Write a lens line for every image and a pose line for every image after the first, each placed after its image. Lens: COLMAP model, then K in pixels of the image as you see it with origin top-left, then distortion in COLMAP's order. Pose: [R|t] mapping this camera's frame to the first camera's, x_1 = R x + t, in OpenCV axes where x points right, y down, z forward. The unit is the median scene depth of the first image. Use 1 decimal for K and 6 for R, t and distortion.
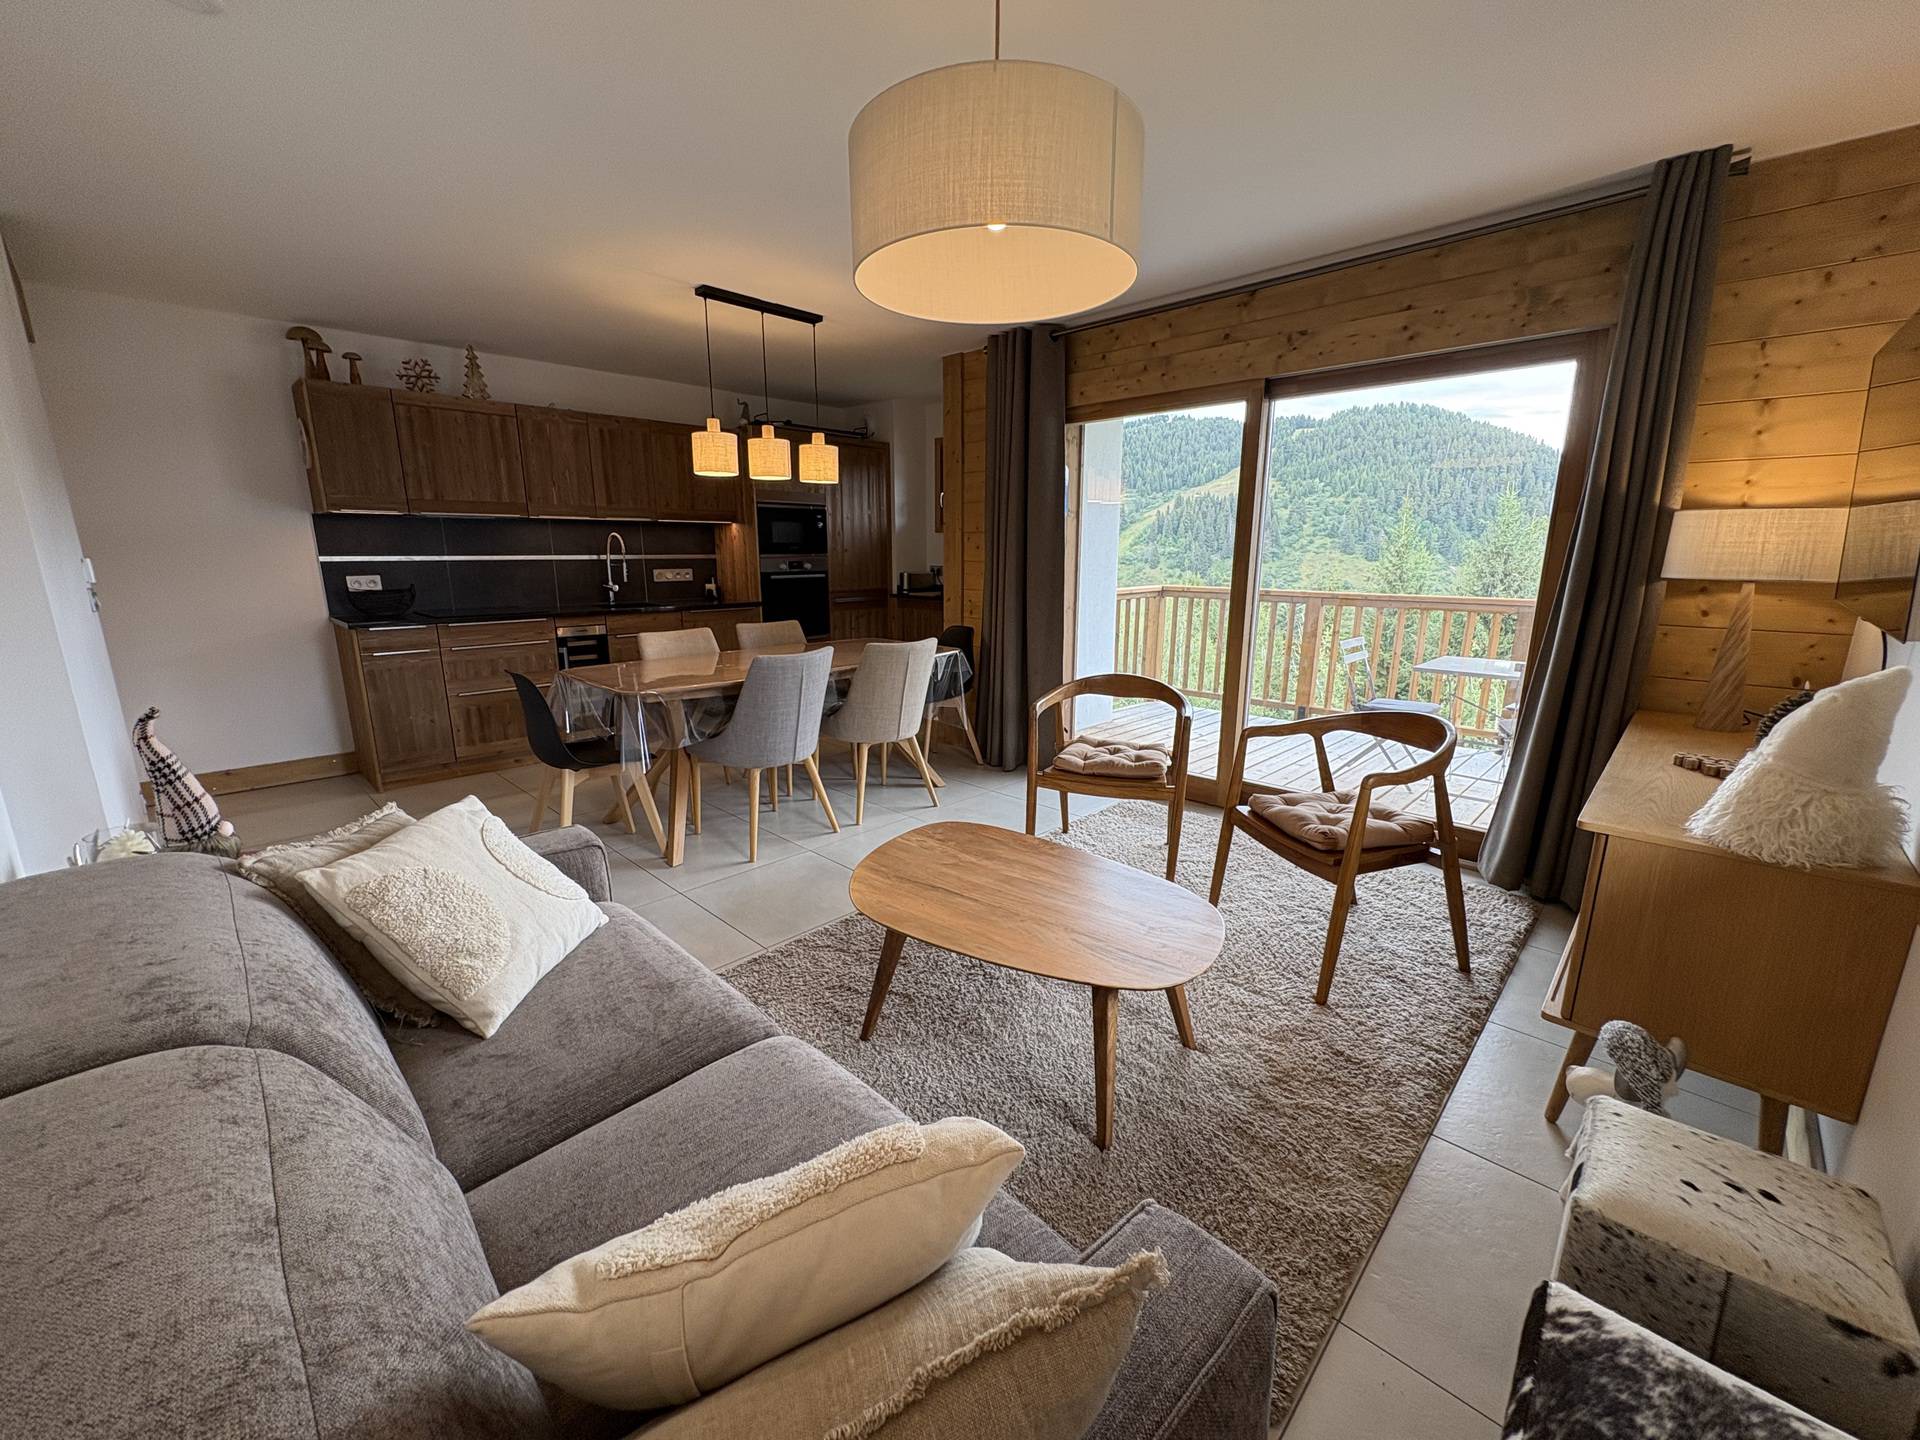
lens RADIAL K [[772.6, 0, 963.7], [0, 772.6, 717.9], [0, 0, 1]] dist [0.003306, 0.000404]
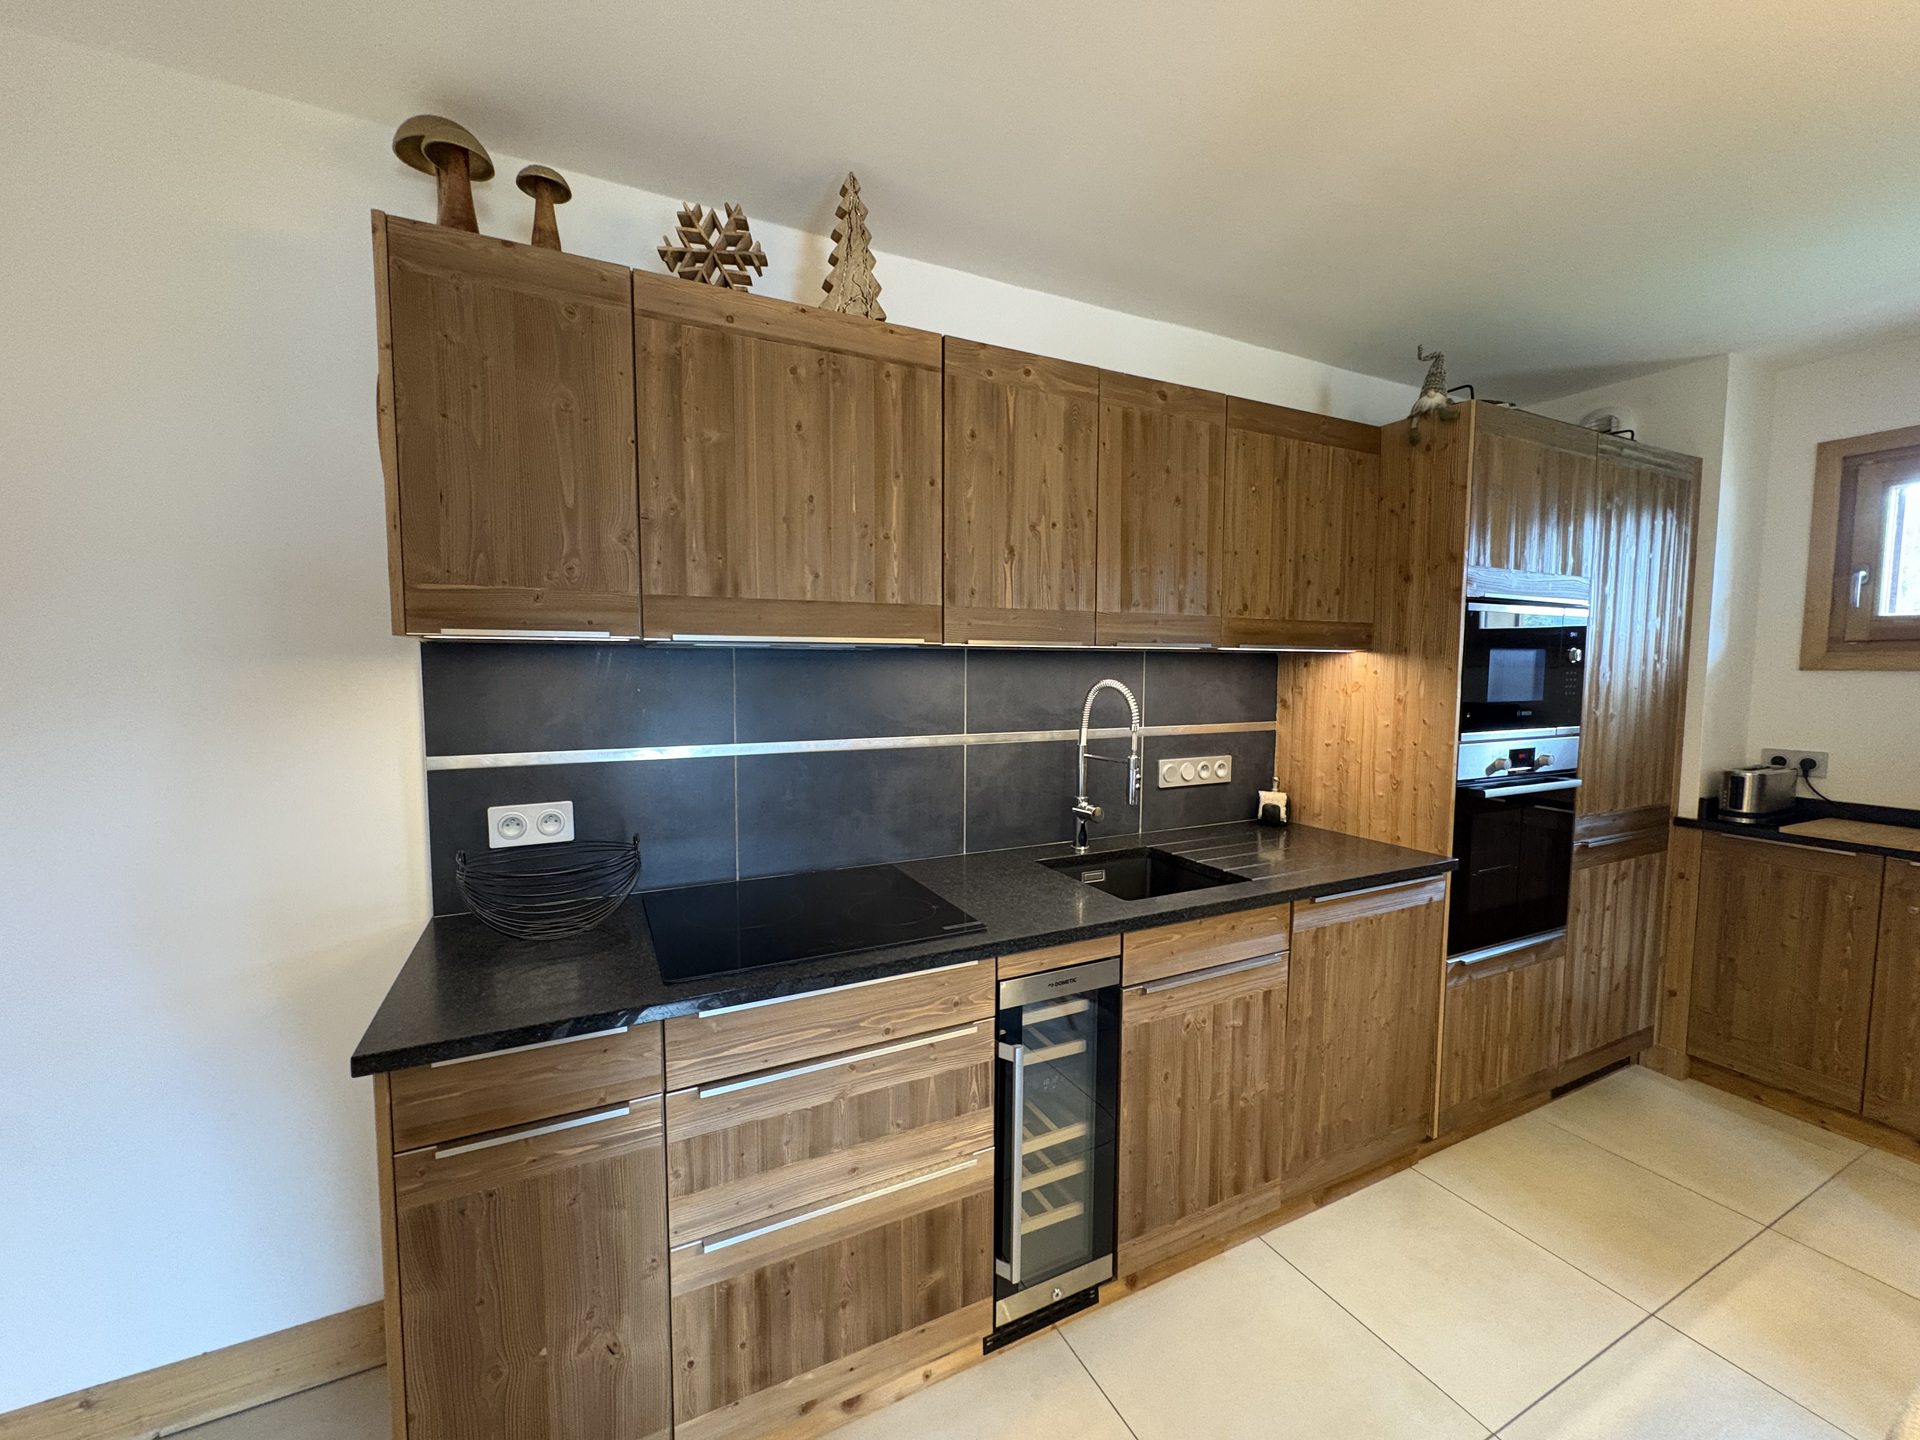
lens RADIAL K [[772.6, 0, 963.7], [0, 772.6, 717.9], [0, 0, 1]] dist [0.003306, 0.000404]
pose [[0.944611, 0.023064, -0.327381, -0.455697], [-0.071693, 0.987938, -0.137257, -0.185848], [0.320266, 0.153126, 0.934870, 0.706484]]
